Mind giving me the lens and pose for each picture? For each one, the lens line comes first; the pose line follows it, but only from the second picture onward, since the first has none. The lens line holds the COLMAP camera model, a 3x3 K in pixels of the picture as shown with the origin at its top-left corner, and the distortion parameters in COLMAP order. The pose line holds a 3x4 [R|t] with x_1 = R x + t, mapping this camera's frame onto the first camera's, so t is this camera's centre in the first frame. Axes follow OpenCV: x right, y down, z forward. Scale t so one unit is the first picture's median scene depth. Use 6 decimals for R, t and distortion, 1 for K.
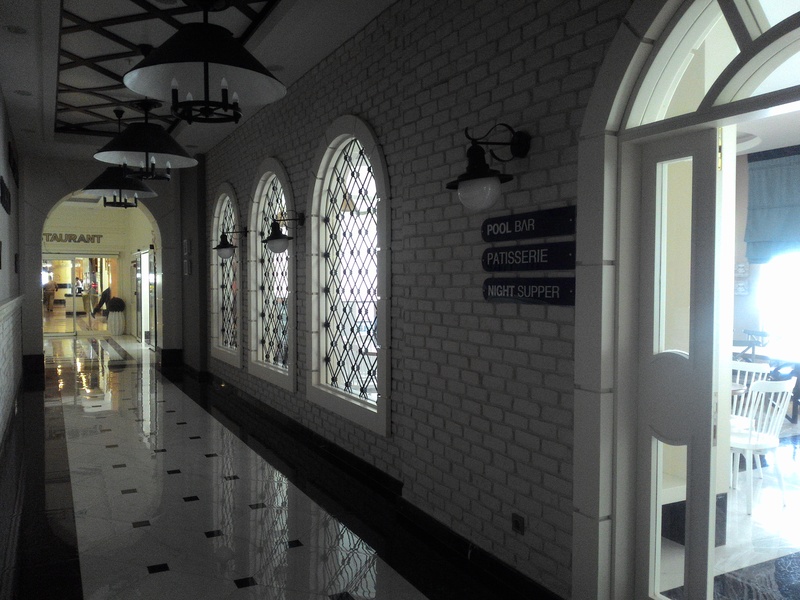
lens RADIAL K [[641.0, 0, 400.5], [0, 641.0, 301.9], [0, 0, 1]] dist [0.039704, -0.001447]
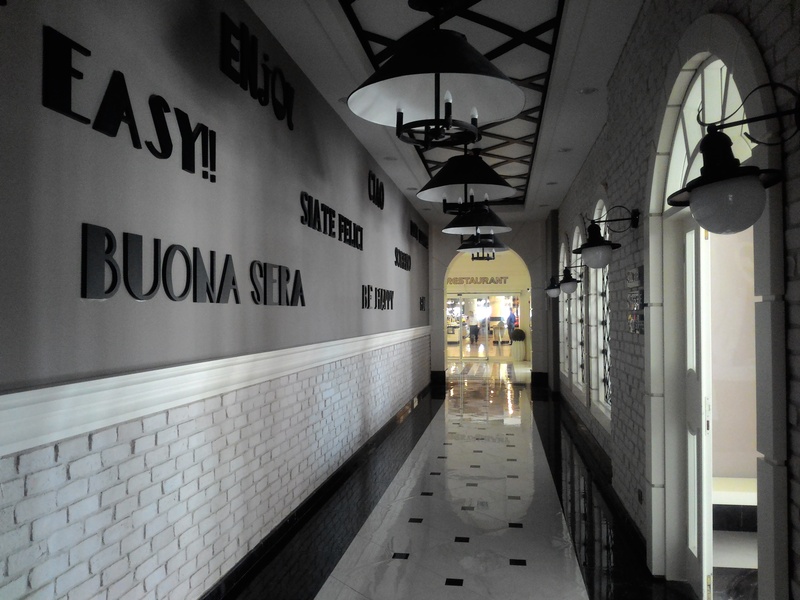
lens RADIAL K [[641.0, 0, 399.4], [0, 641.0, 300.7], [0, 0, 1]] dist [0.039704, -0.001447]
pose [[0.795491, -0.018064, -0.605696, 0.230852], [-0.013982, 0.998742, -0.048150, 0.002410], [0.605804, 0.046772, 0.794238, -0.151862]]
